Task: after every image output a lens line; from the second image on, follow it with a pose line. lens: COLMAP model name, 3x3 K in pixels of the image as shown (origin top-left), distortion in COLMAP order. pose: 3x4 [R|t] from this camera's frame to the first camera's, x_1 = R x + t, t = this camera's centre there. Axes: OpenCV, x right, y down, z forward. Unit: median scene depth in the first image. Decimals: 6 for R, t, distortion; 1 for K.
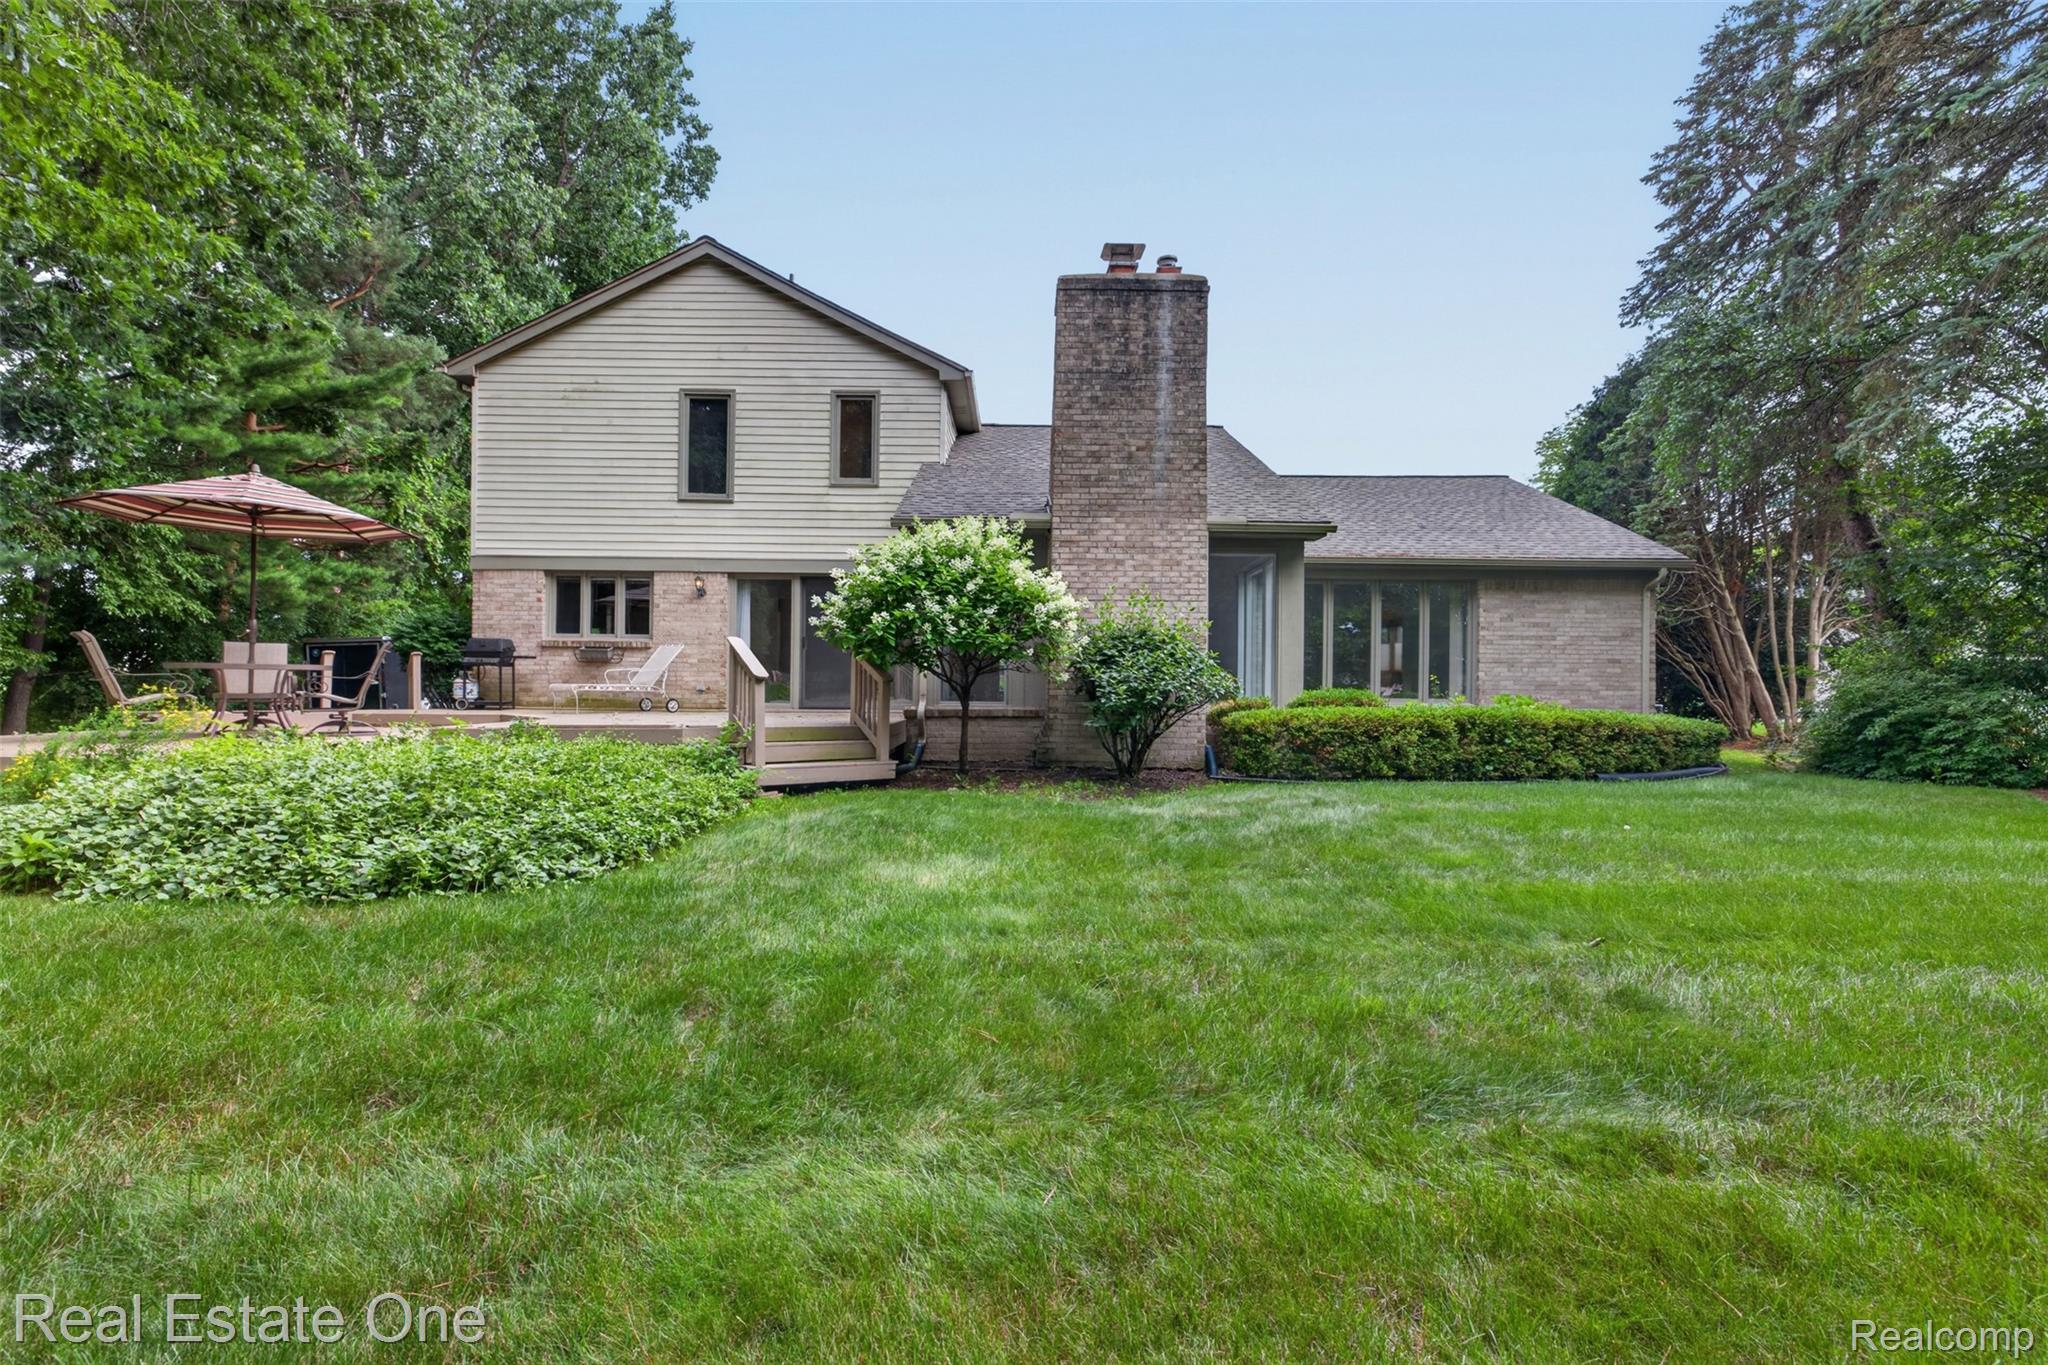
lens RADIAL K [[859.4, 0, 1021.4], [0, 859.4, 688.7], [0, 0, 1]] dist [0.014520, -0.000388]
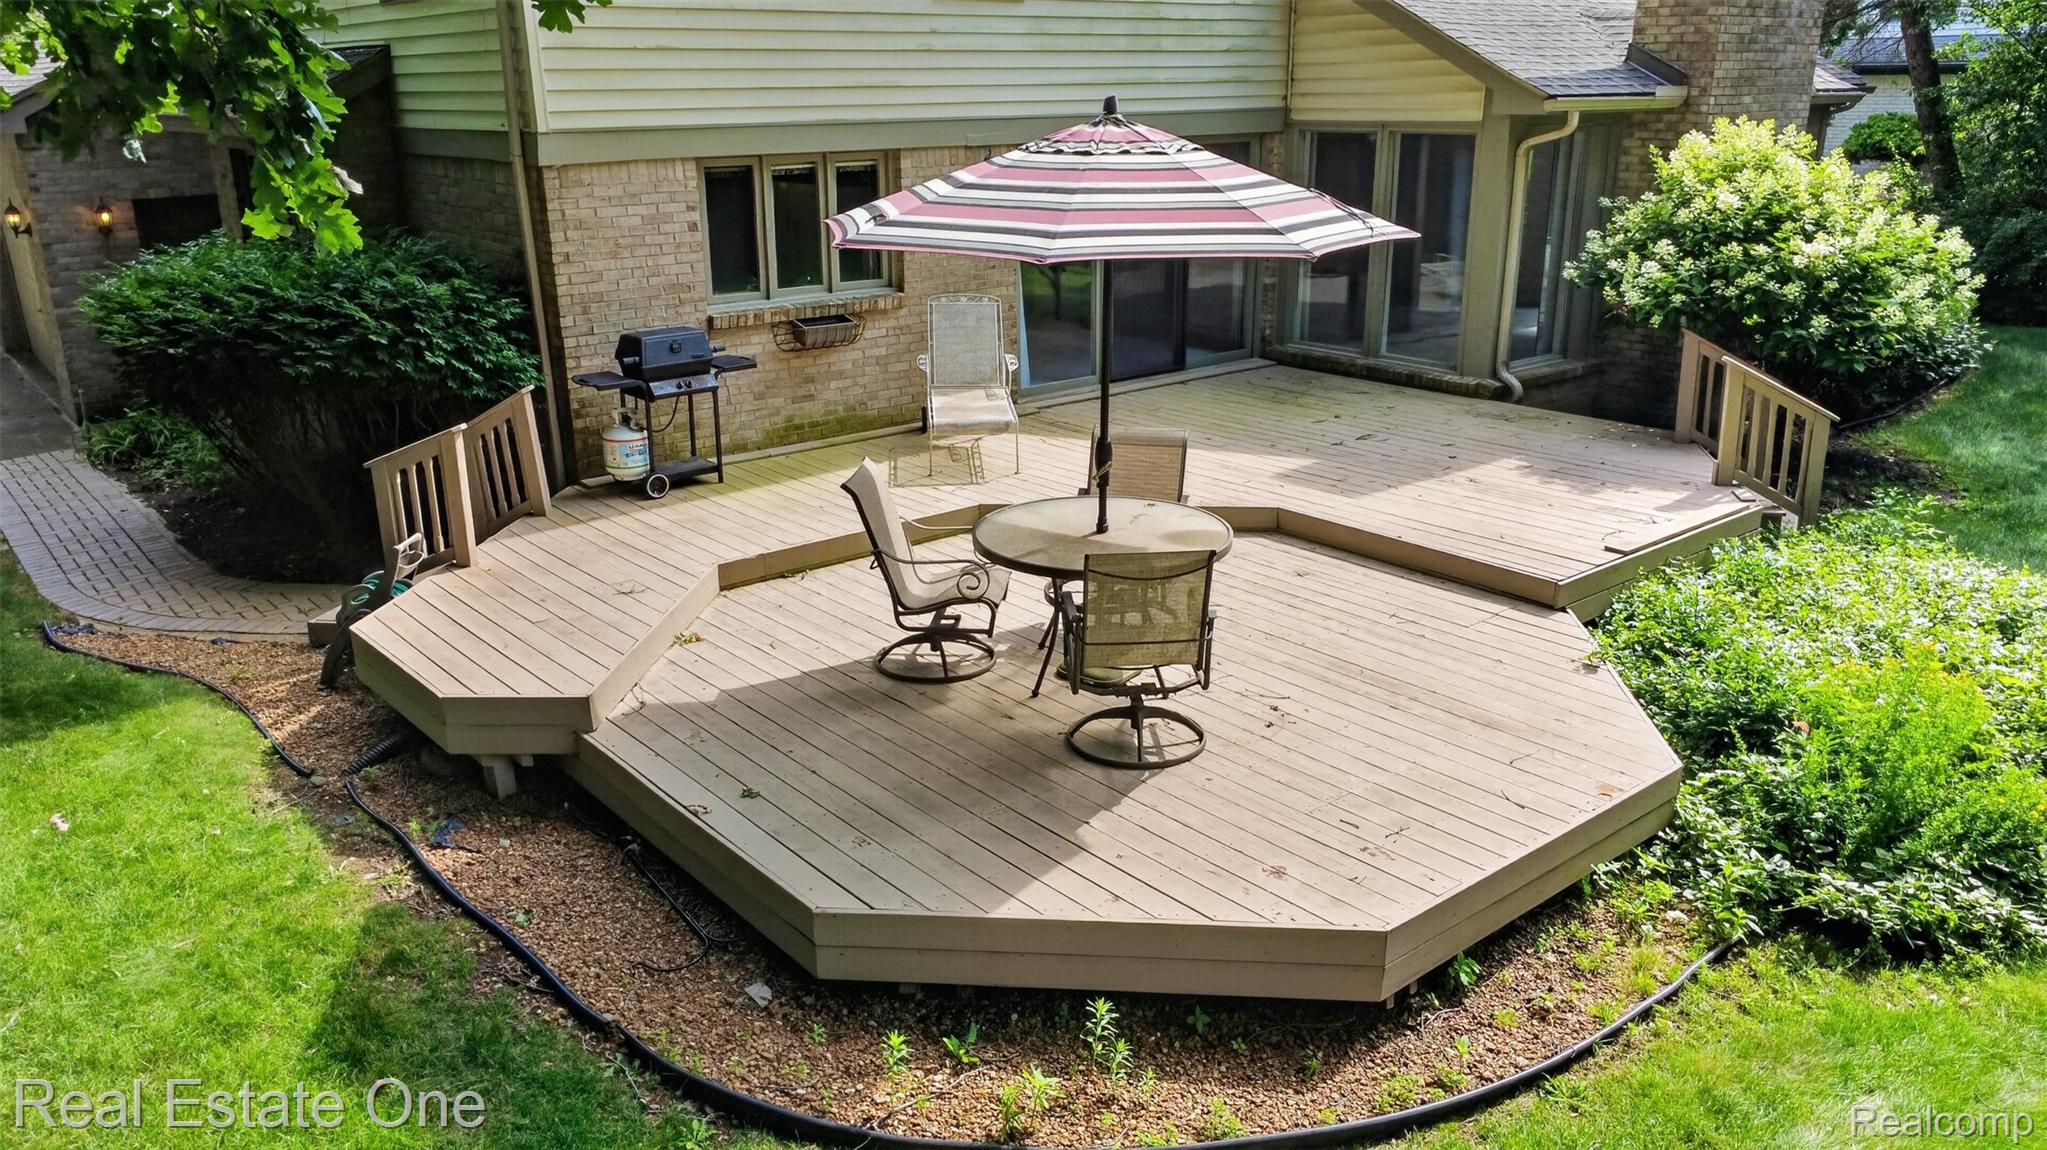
lens RADIAL K [[1480.1, 0, 1023.5], [0, 1480.1, 575.0], [0, 0, 1]] dist [-0.004686, -0.003532]
pose [[0.779170, -0.217414, 0.587899, -0.922724], [0.023329, 0.947327, 0.319417, -0.174337], [-0.626379, -0.235165, 0.743201, 0.272175]]
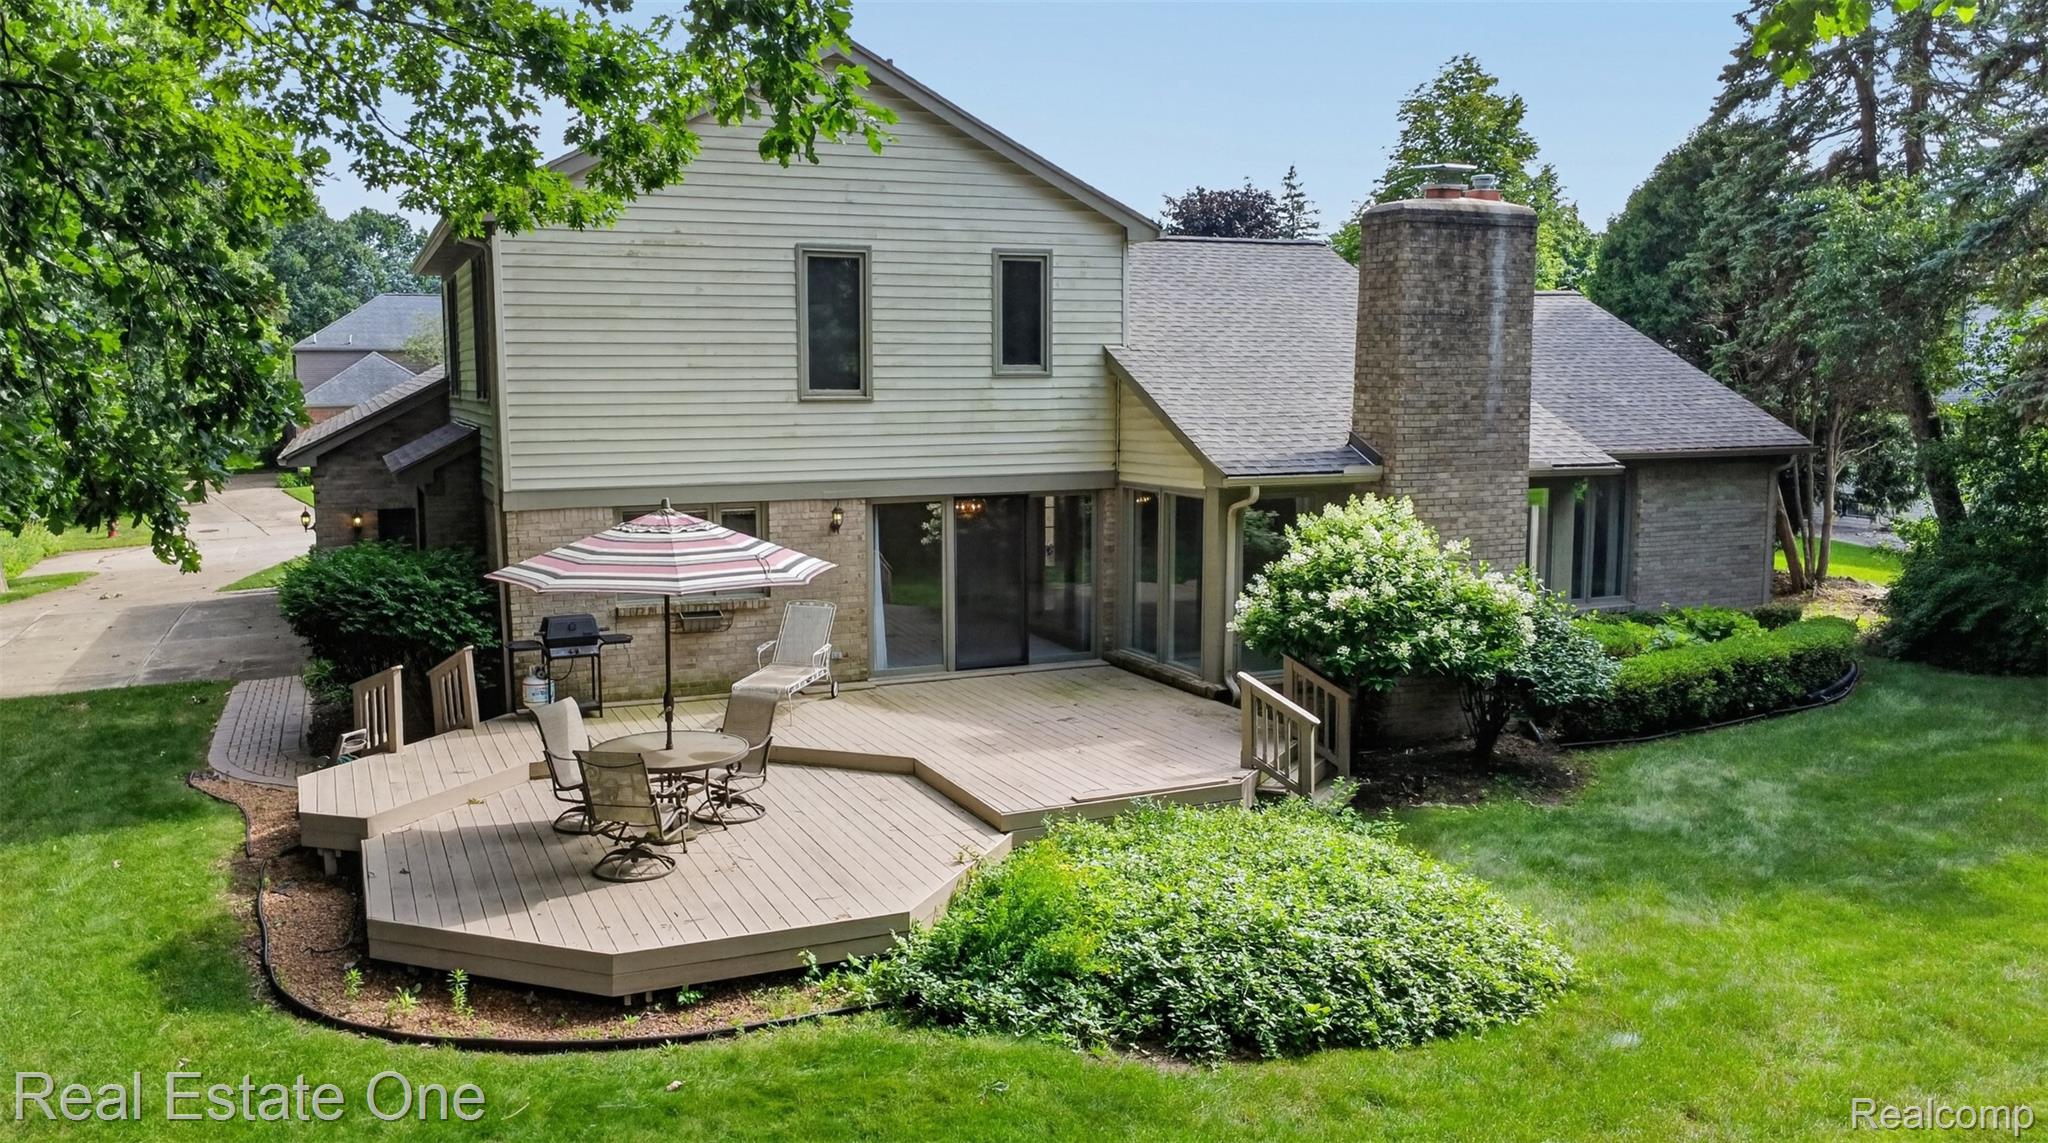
lens RADIAL K [[1536.8, 0, 1014.4], [0, 1536.8, 580.1], [0, 0, 1]] dist [-0.002021, -0.001448]
pose [[0.920511, -0.066485, 0.385018, -0.737751], [0.017386, 0.991410, 0.129632, -0.234129], [-0.390329, -0.112634, 0.913760, -0.259078]]
